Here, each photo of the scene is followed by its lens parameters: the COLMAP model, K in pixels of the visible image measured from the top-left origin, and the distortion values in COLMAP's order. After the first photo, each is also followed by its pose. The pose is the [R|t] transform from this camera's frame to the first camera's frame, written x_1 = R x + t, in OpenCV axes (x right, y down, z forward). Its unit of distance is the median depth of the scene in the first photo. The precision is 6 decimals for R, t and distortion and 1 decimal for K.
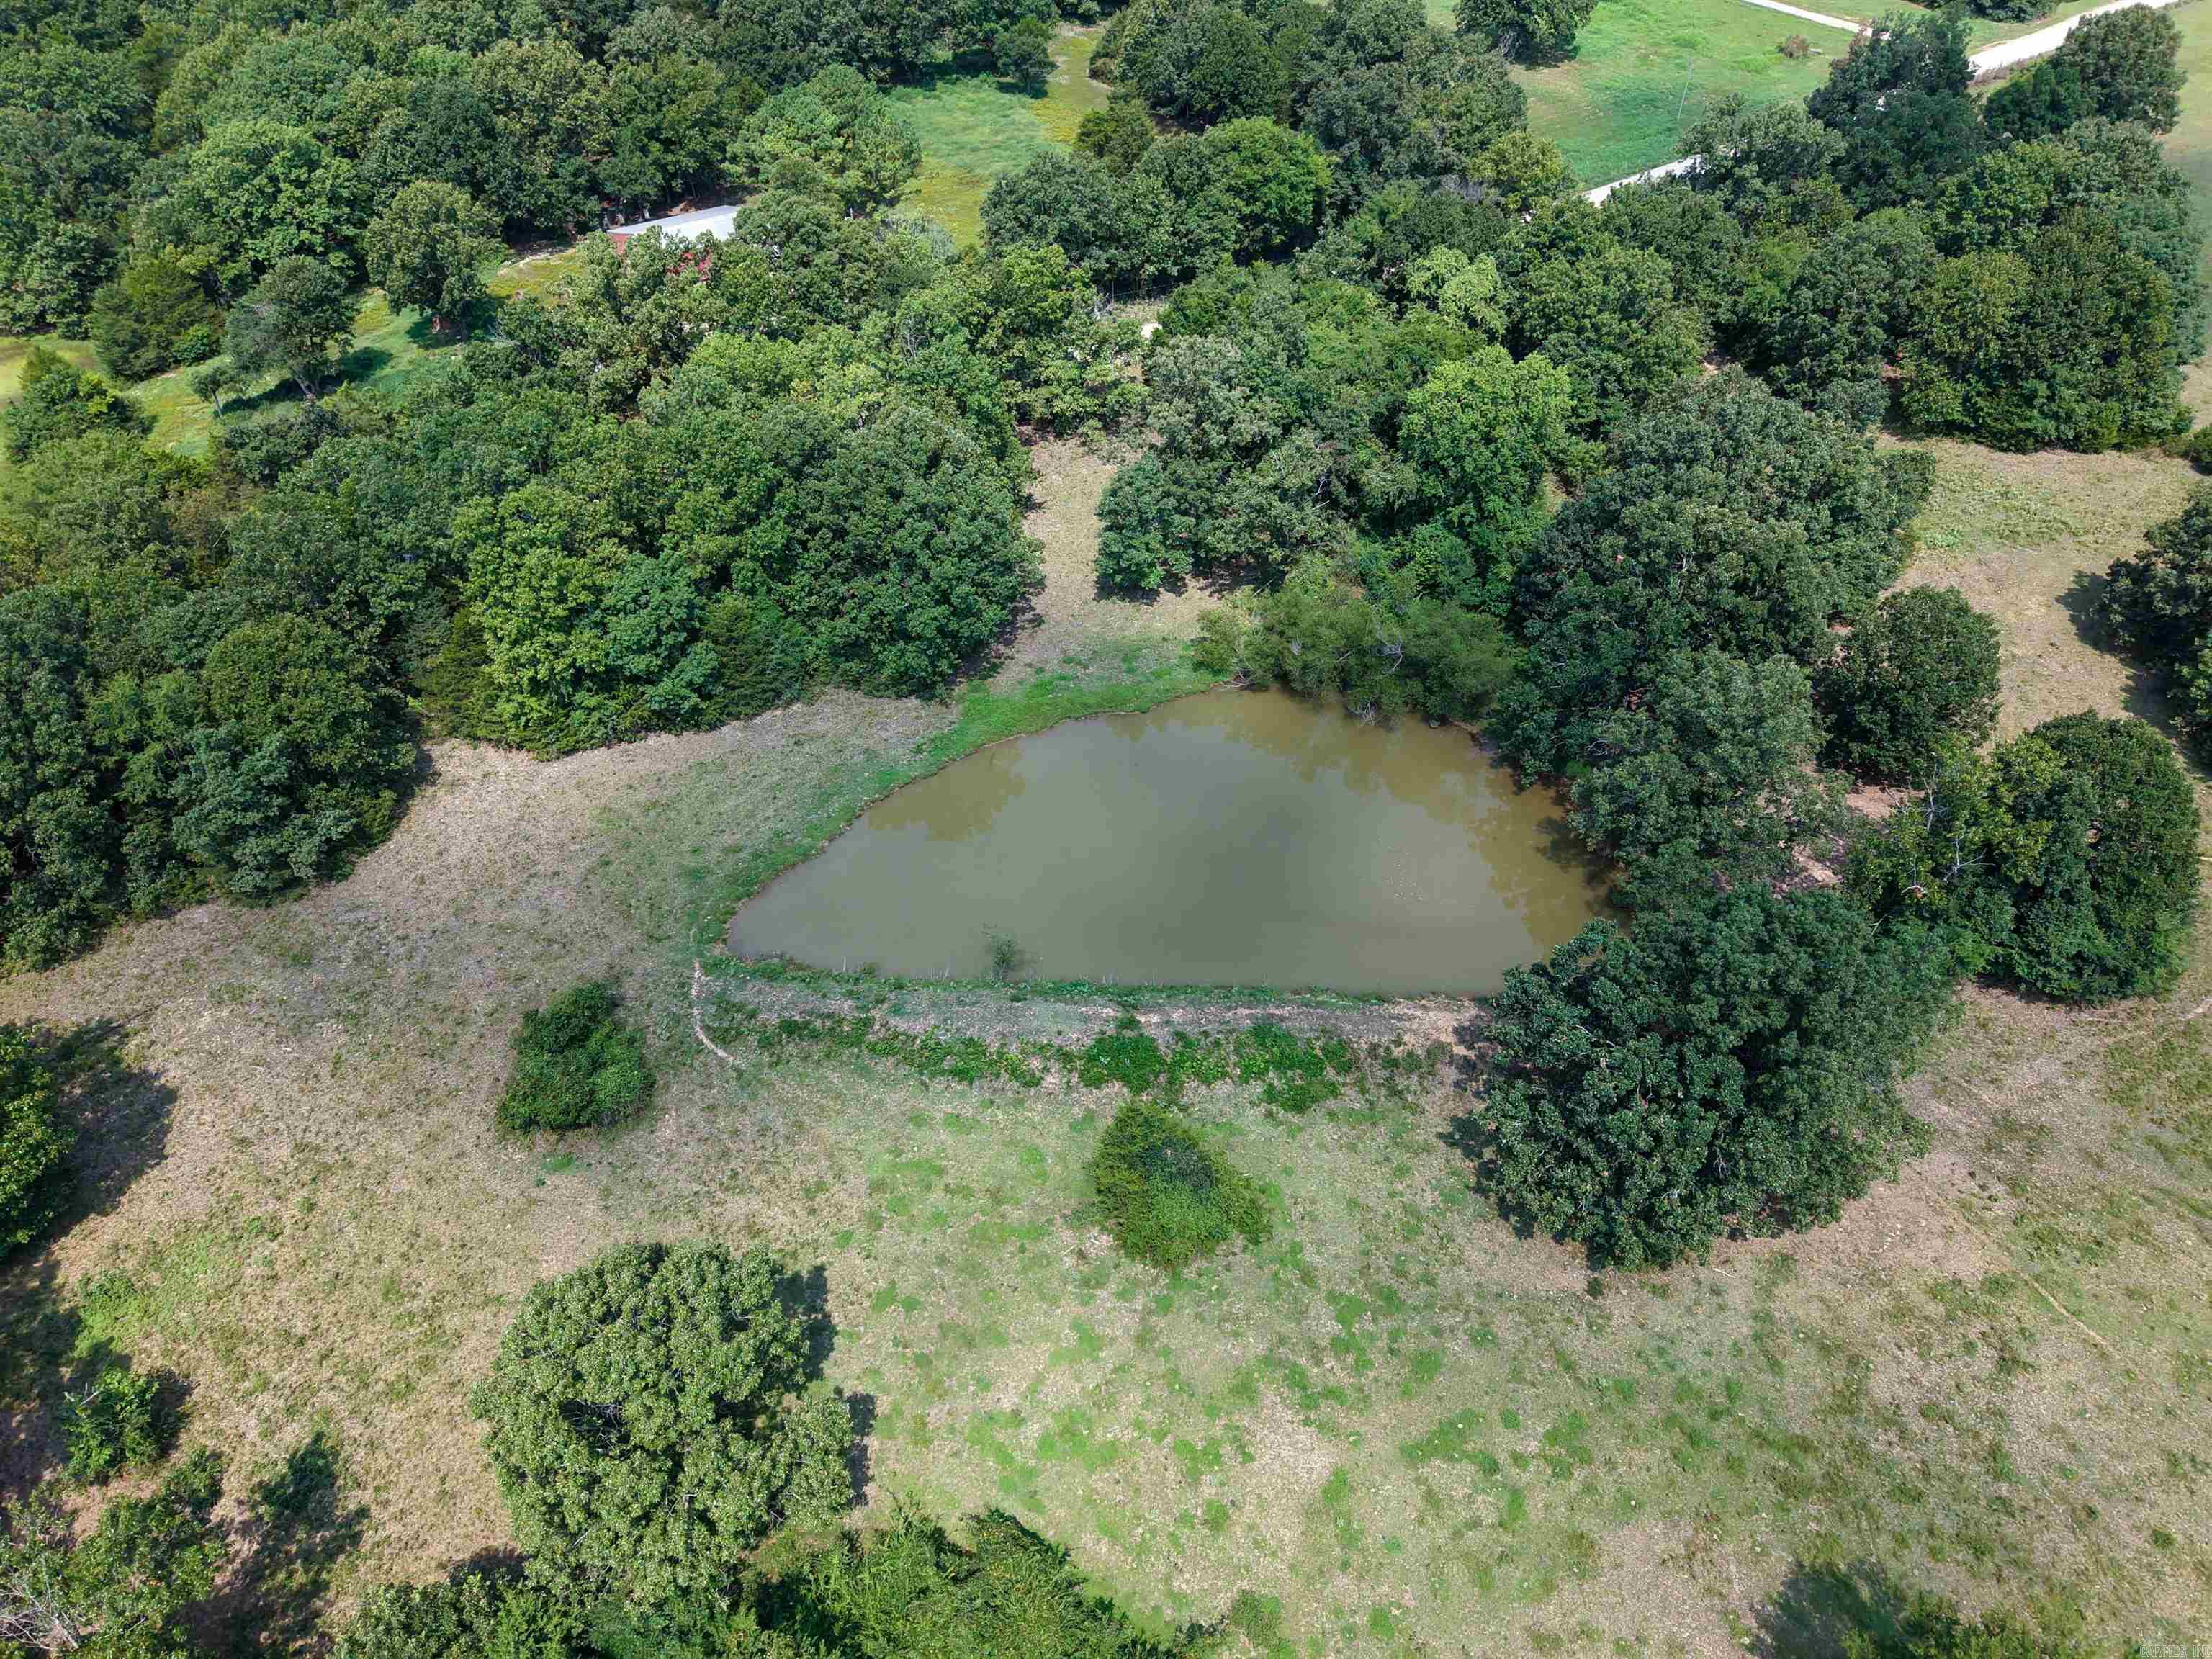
lens RADIAL K [[1482.7, 0, 1106.0], [0, 1482.7, 829.5], [0, 0, 1]] dist [0.030079, -0.027941]
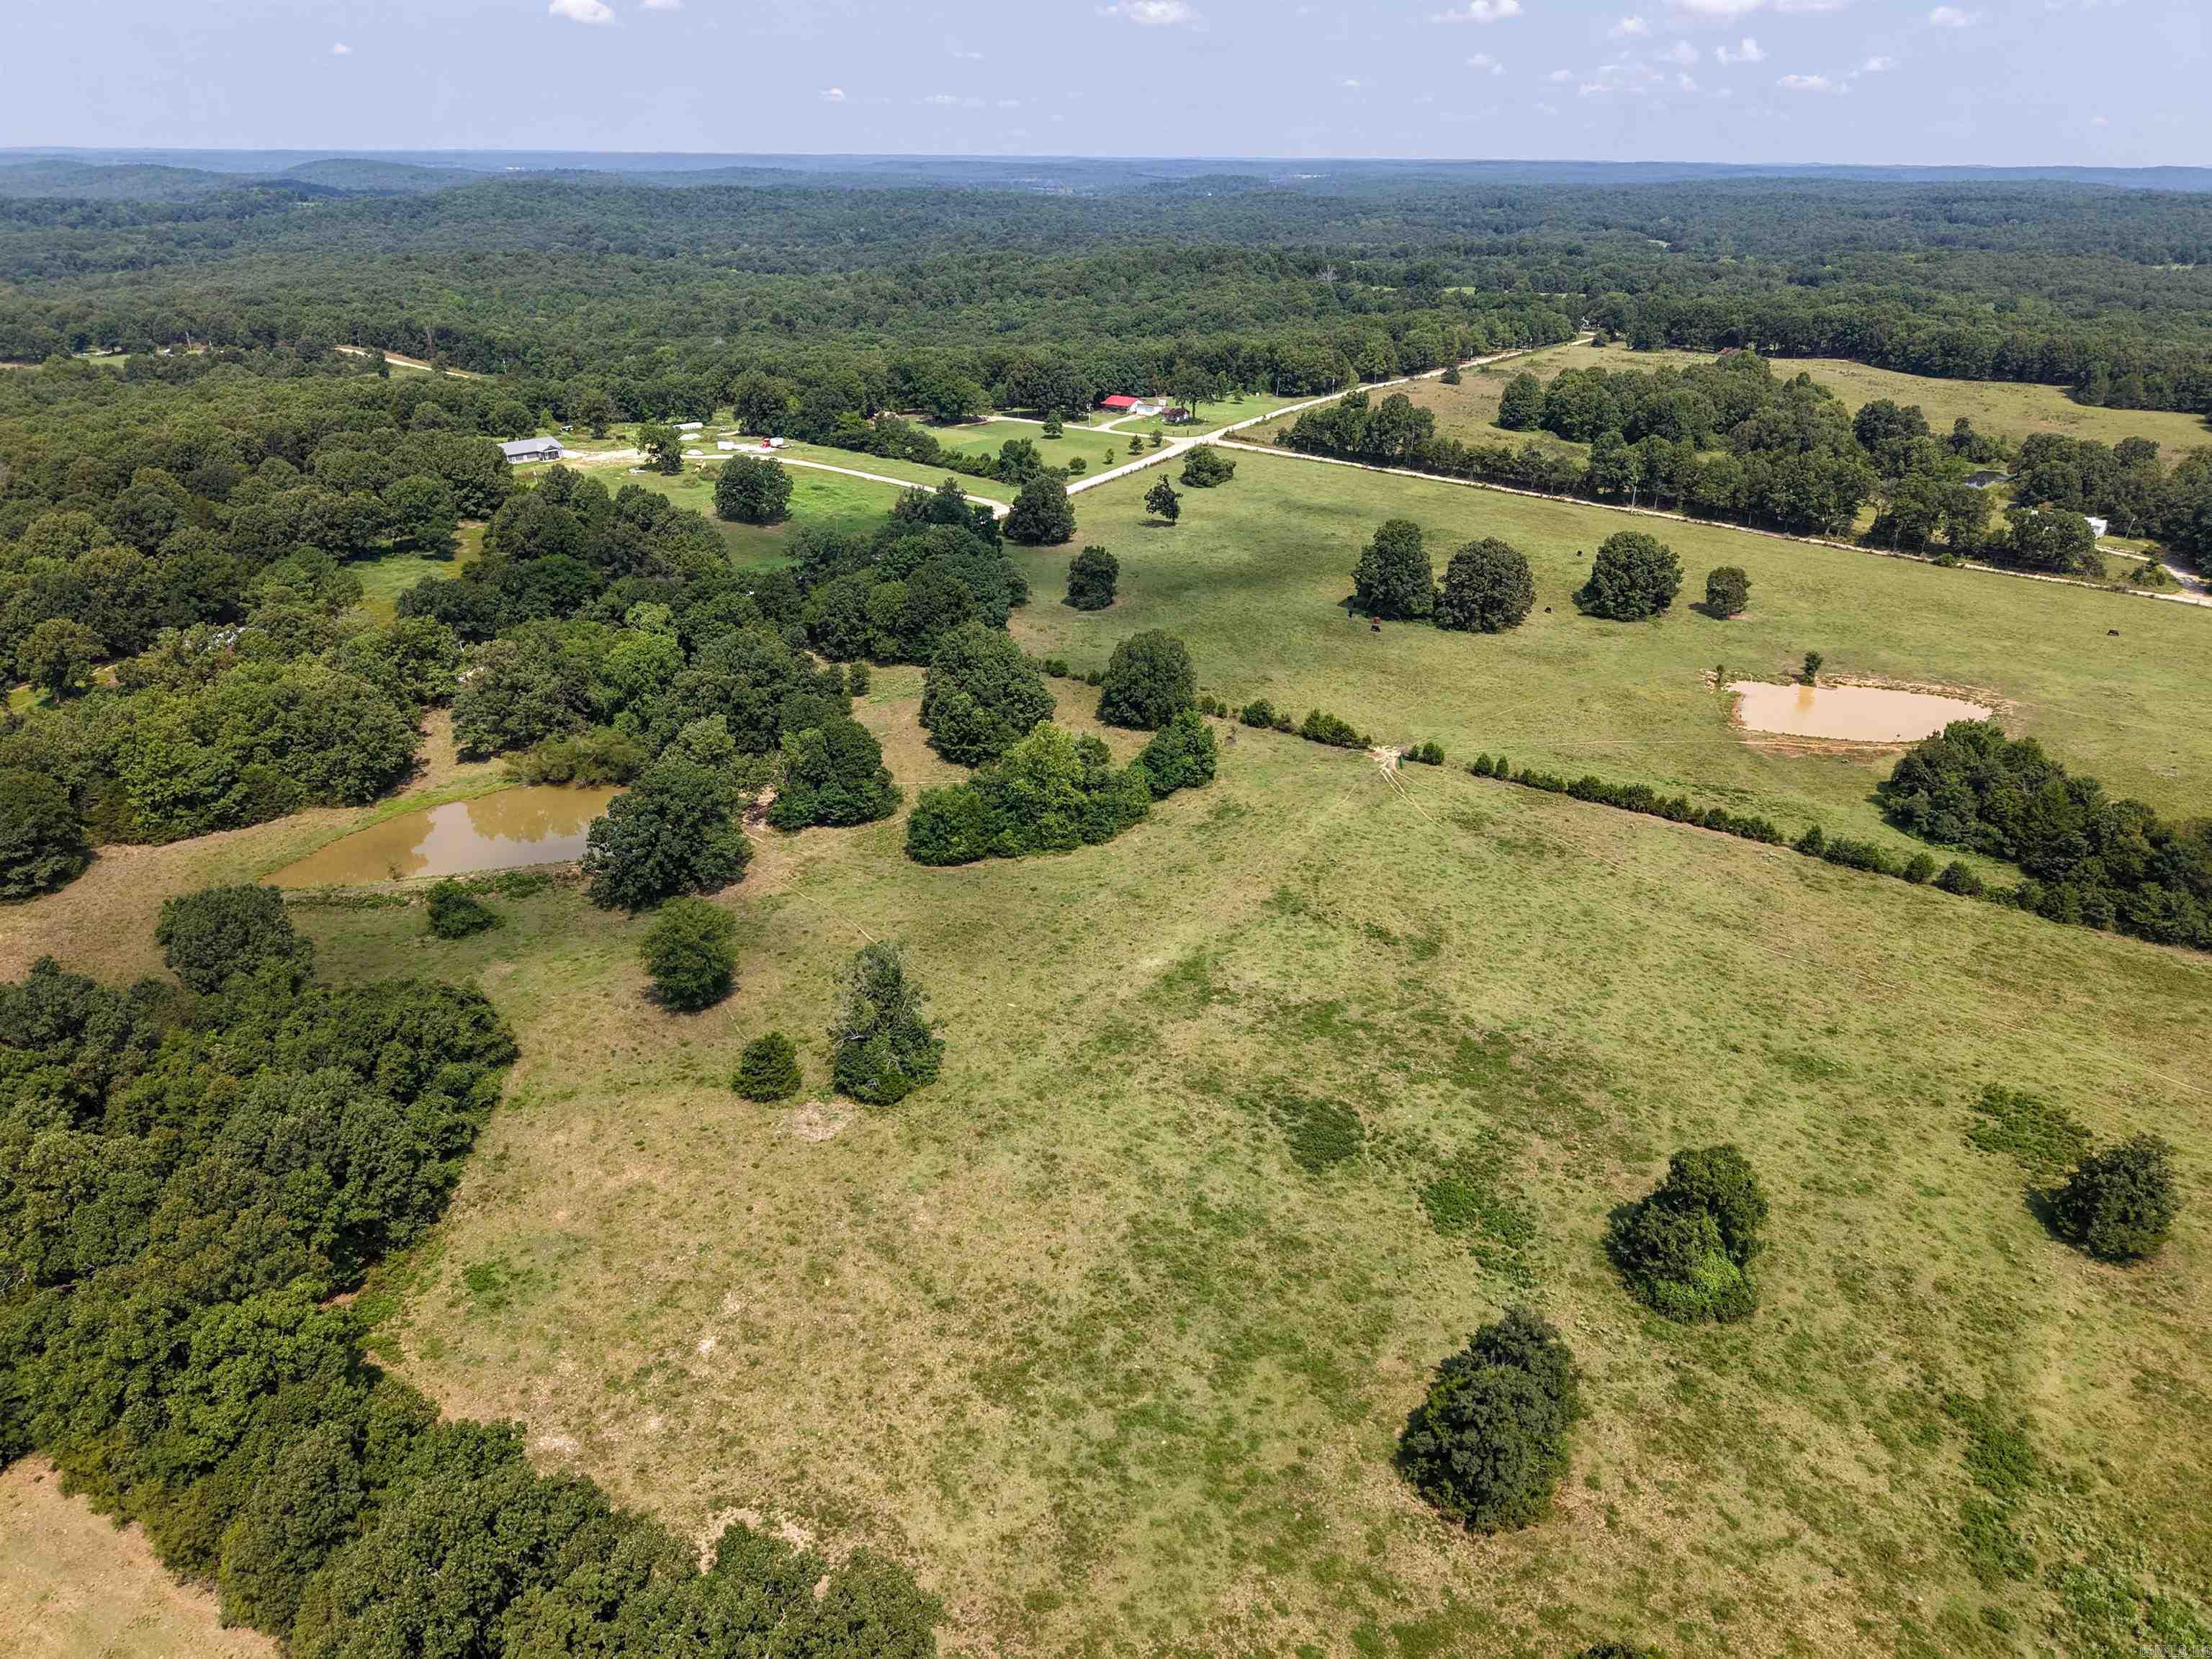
lens RADIAL K [[1482.7, 0, 1106.0], [0, 1482.7, 829.5], [0, 0, 1]] dist [0.030079, -0.027941]
pose [[0.951746, -0.129166, 0.278382, 0.253788], [0.203055, 0.945204, -0.255650, 0.614462], [-0.230107, 0.299841, 0.925822, -1.037398]]
